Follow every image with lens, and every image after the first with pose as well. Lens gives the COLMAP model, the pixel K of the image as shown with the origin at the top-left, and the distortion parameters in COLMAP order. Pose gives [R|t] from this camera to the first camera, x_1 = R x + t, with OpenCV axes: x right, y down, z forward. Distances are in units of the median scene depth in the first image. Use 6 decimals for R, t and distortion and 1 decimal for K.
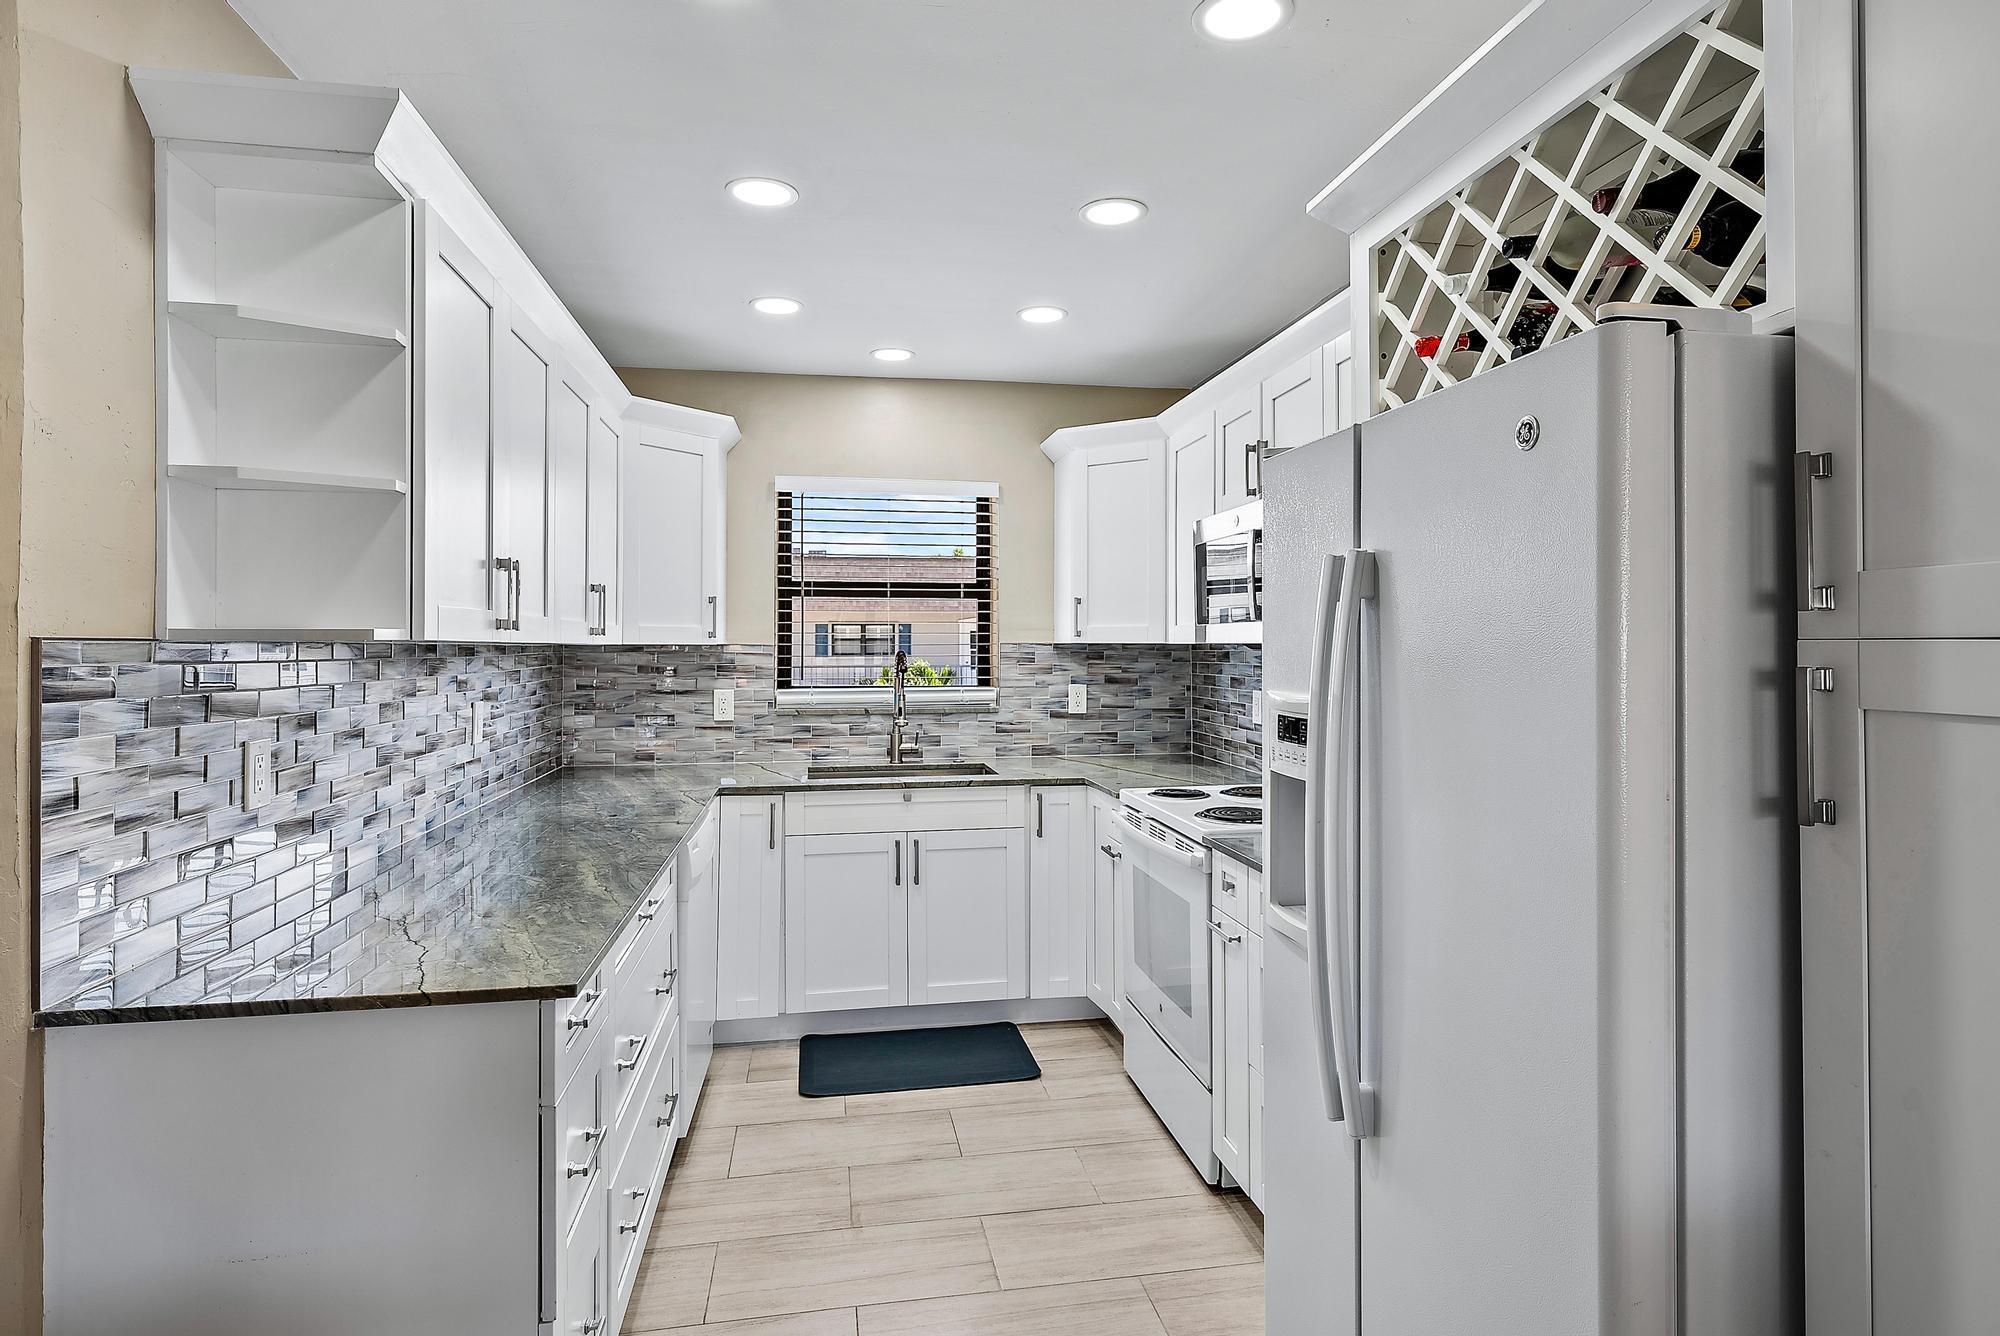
lens RADIAL K [[1080.4, 0, 1001.5], [0, 1080.4, 656.9], [0, 0, 1]] dist [0.001207, 0.000178]
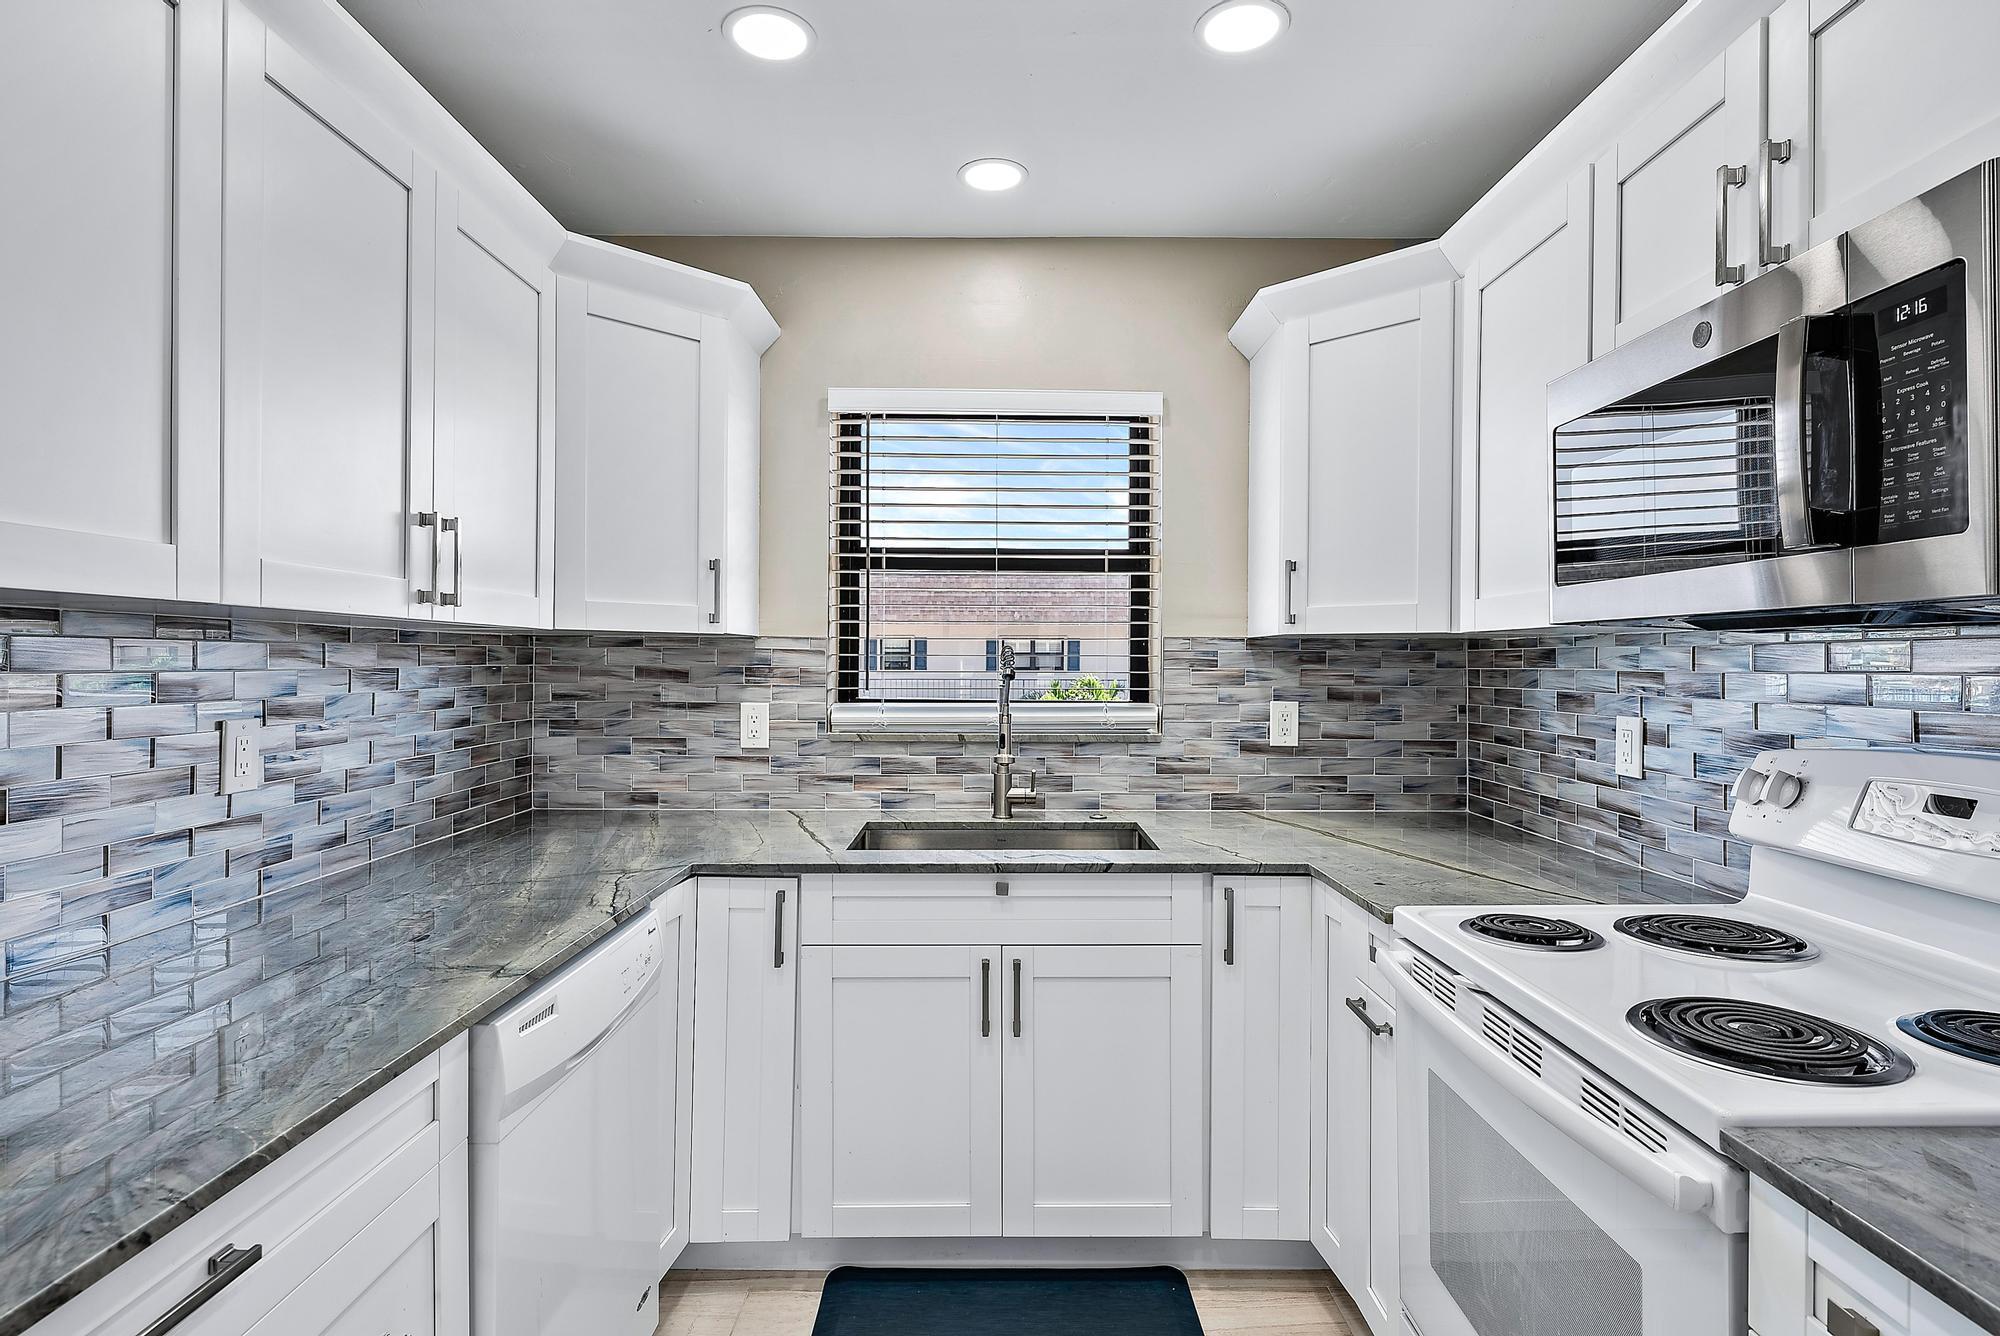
lens RADIAL K [[1032.6, 0, 1004.1], [0, 1032.6, 658.4], [0, 0, 1]] dist [0.002088, 0.000326]
pose [[0.986969, 0.005497, -0.160818, 0.004045], [-0.007737, 0.999882, -0.013301, 0.009666], [0.160726, 0.014372, 0.986894, 0.377017]]
